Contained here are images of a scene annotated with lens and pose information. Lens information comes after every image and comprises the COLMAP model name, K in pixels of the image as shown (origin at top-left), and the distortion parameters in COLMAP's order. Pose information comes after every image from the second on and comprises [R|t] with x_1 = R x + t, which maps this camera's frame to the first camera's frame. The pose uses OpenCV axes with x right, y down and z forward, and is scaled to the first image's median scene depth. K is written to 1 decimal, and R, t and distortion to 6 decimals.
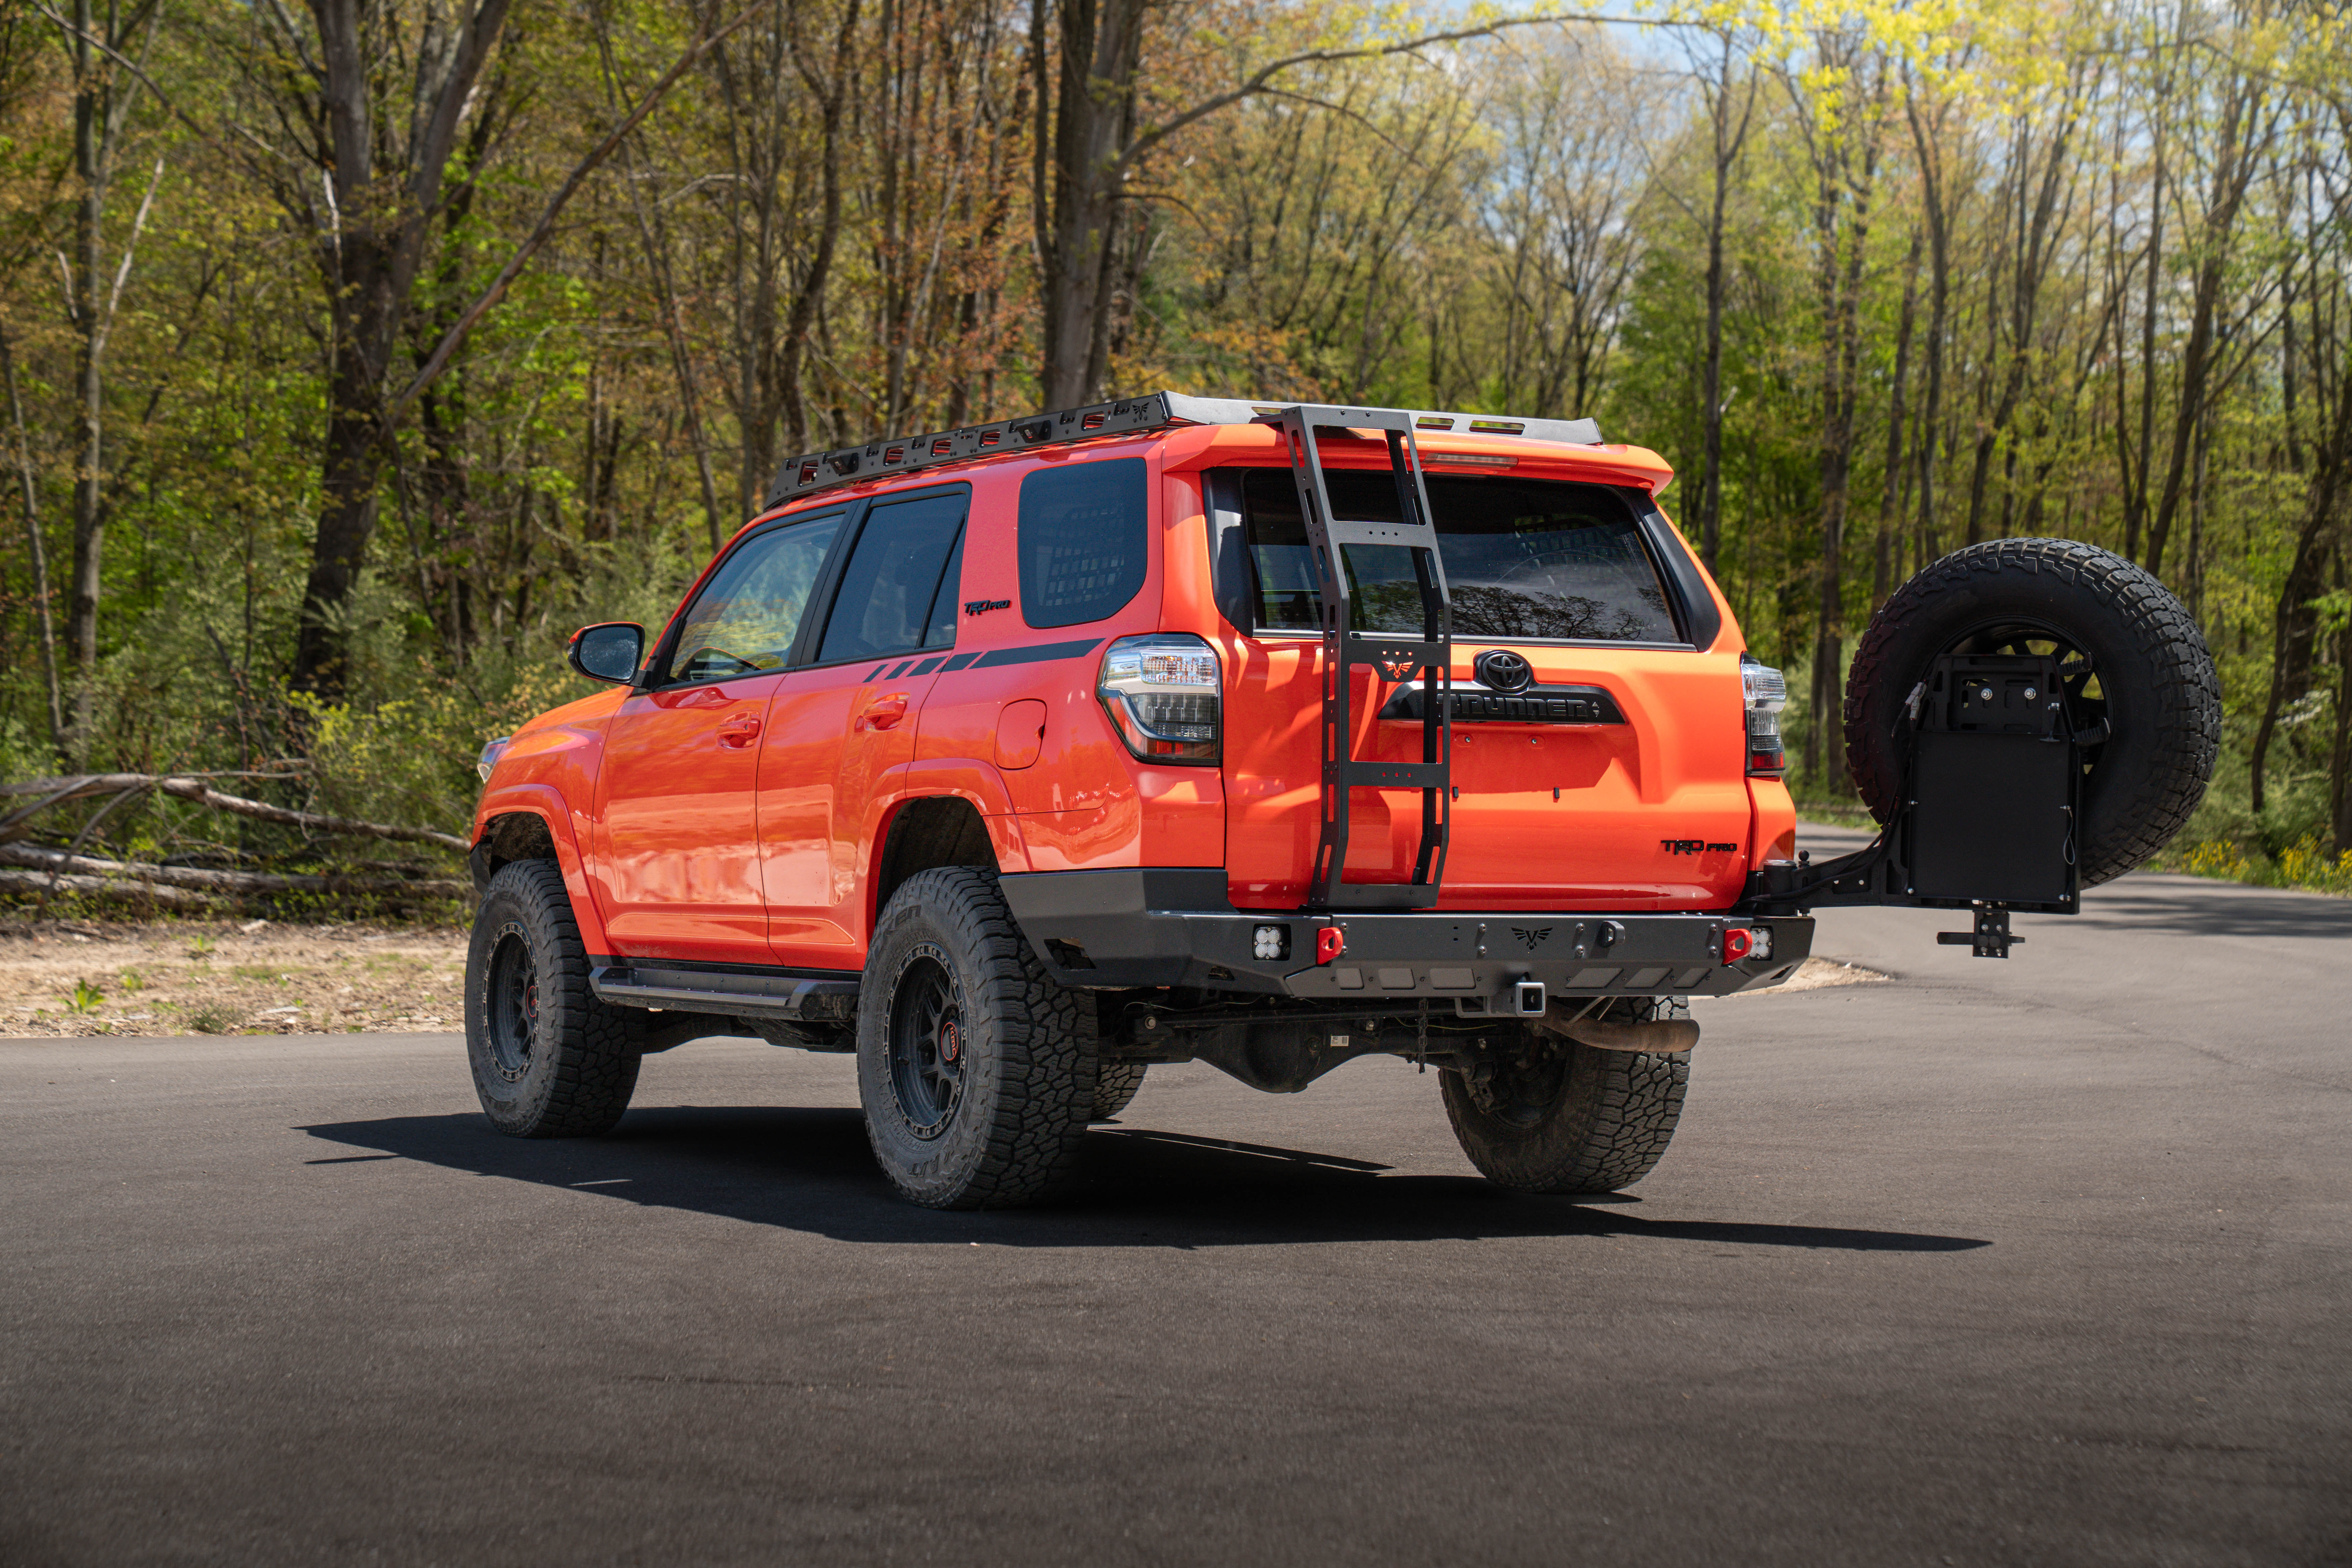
lens RADIAL K [[4544.5, 0, 1147.7], [0, 4544.5, 797.8], [0, 0, 1]] dist [0.403244, 0.067994]
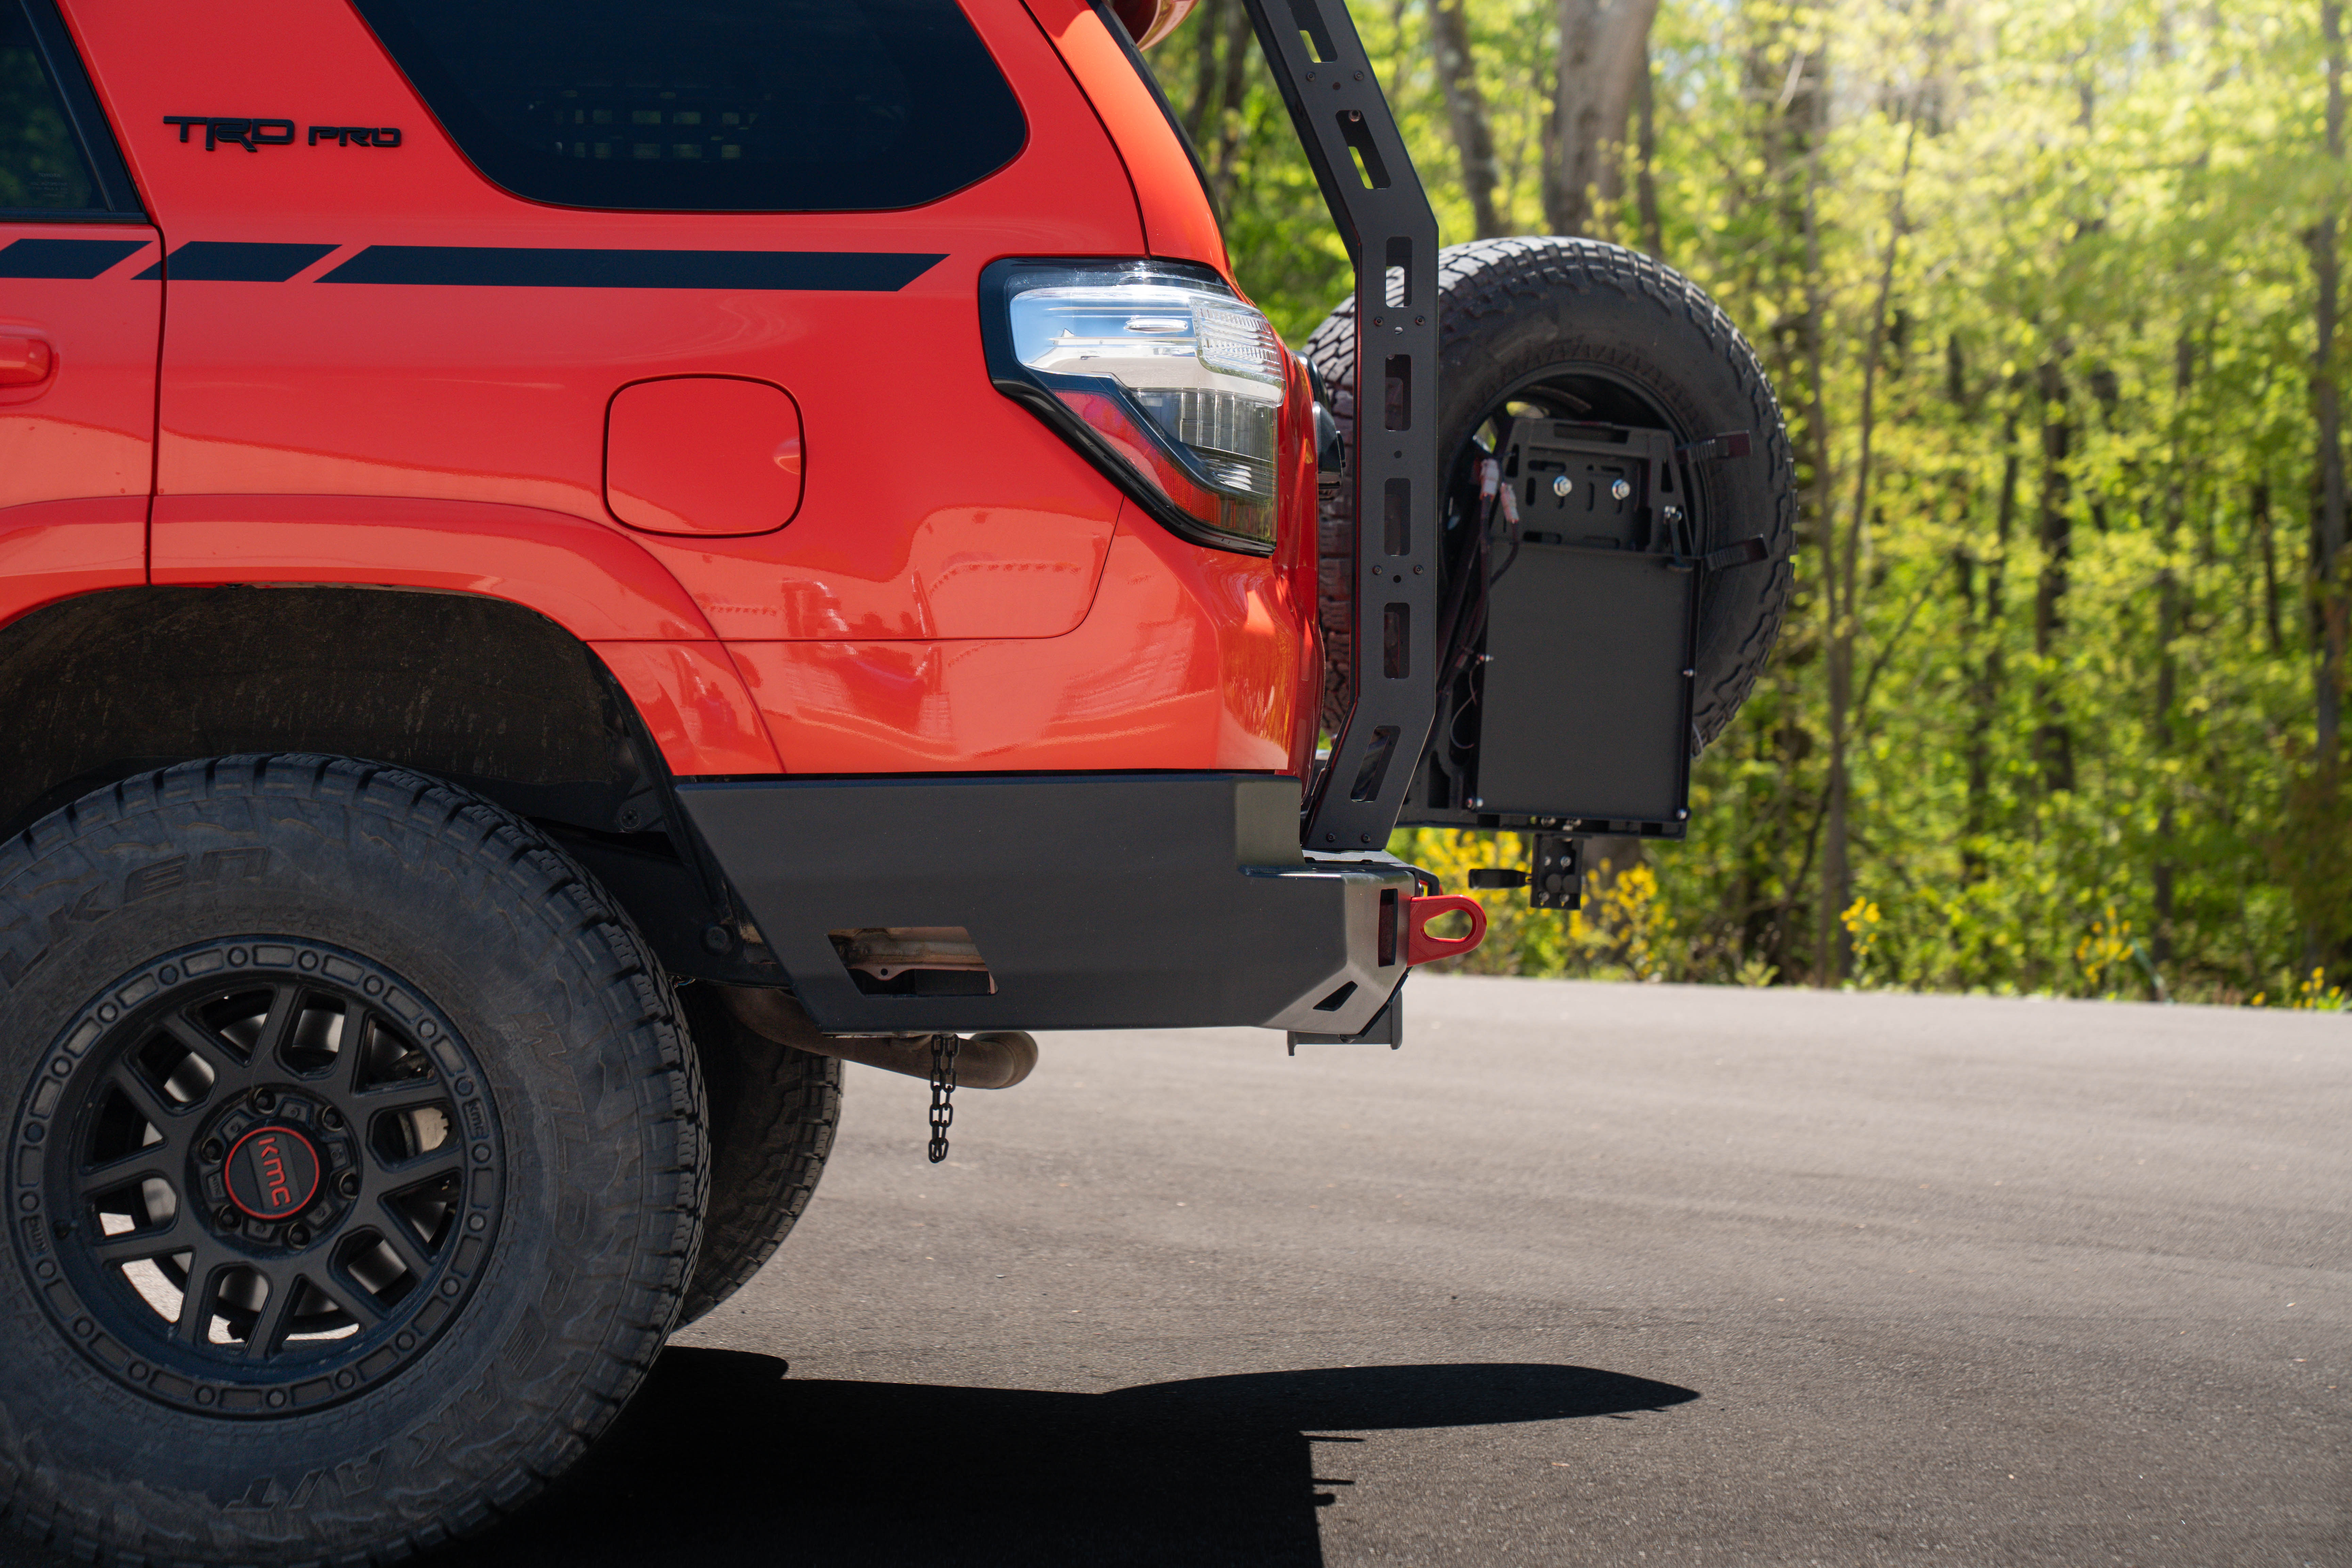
lens RADIAL K [[4544.7, 0, 1147.7], [0, 4544.7, 797.8], [0, 0, 1]] dist [0.403244, 0.067994]
pose [[0.489932, -0.004672, 0.871748, -0.383914], [-0.028951, 0.999347, 0.021627, 0.007866], [-0.871280, -0.035834, 0.489477, 0.744604]]
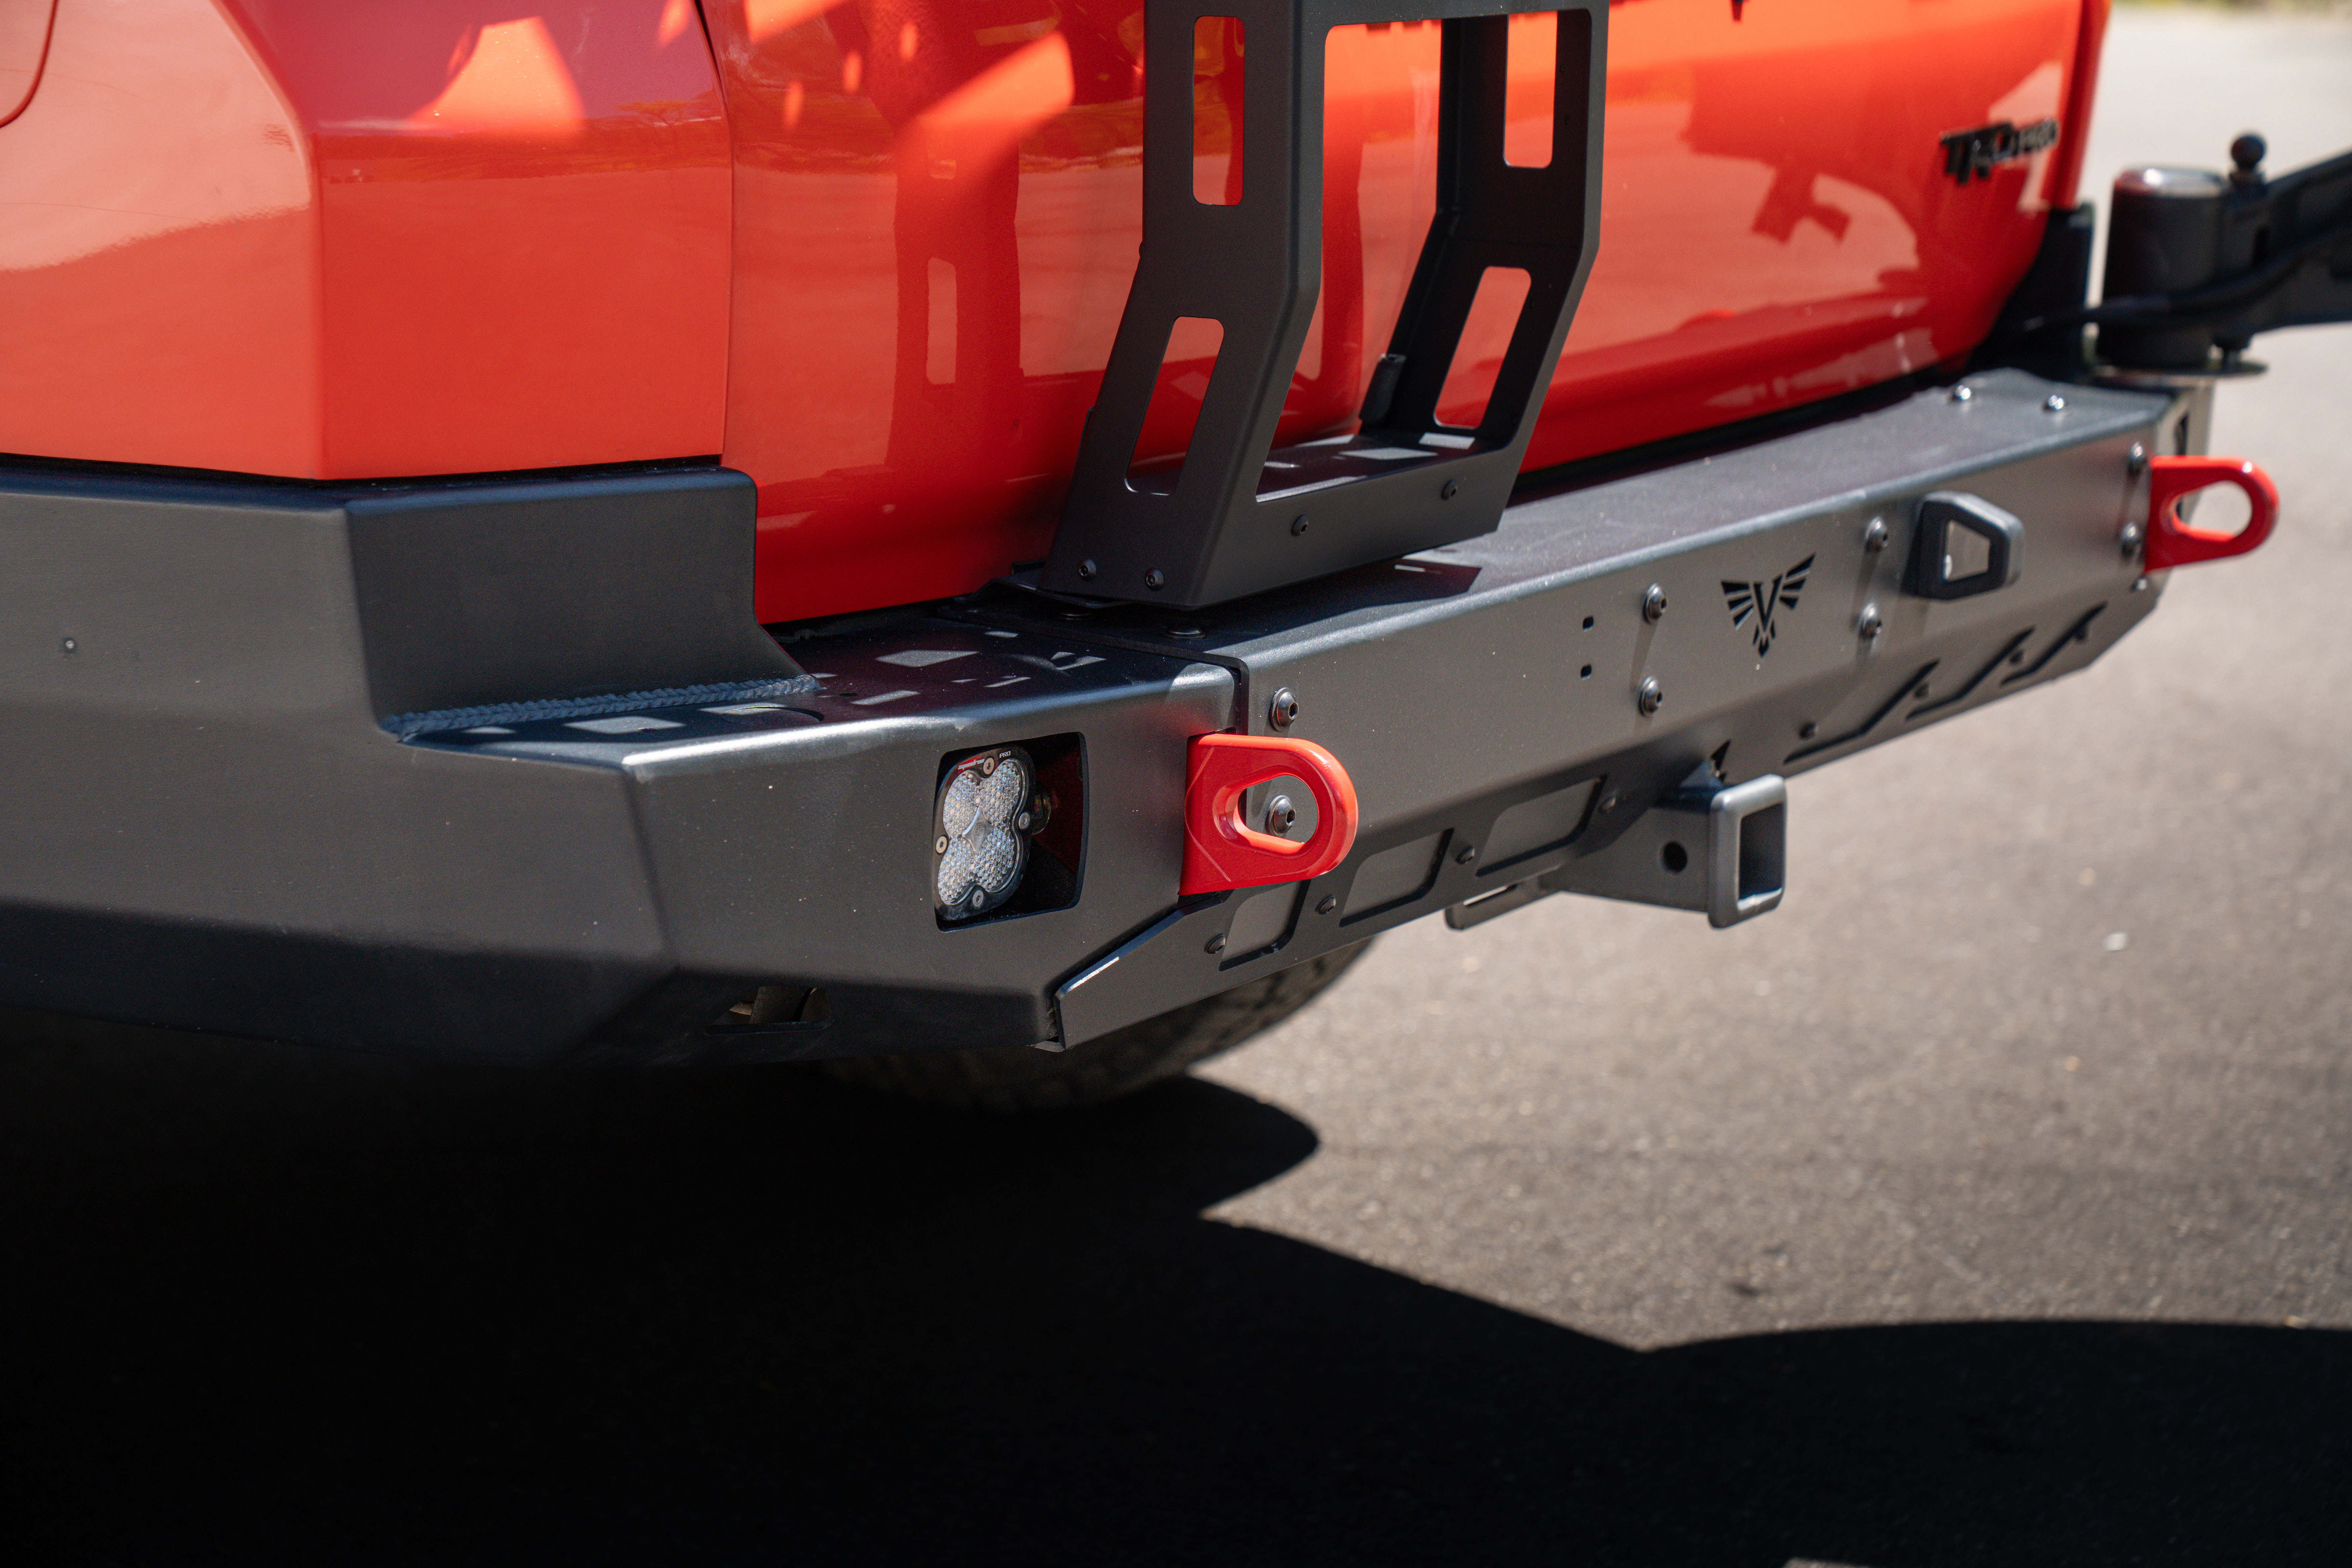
lens RADIAL K [[4582.1, 0, 1176.0], [0, 4582.1, 784.0], [0, 0, 1]] dist [0.439825, -0.005205]
pose [[0.895056, -0.086475, 0.437490, -0.052277], [-0.015550, 0.974371, 0.224409, -0.015390], [-0.445683, -0.207661, 0.870772, 0.775116]]
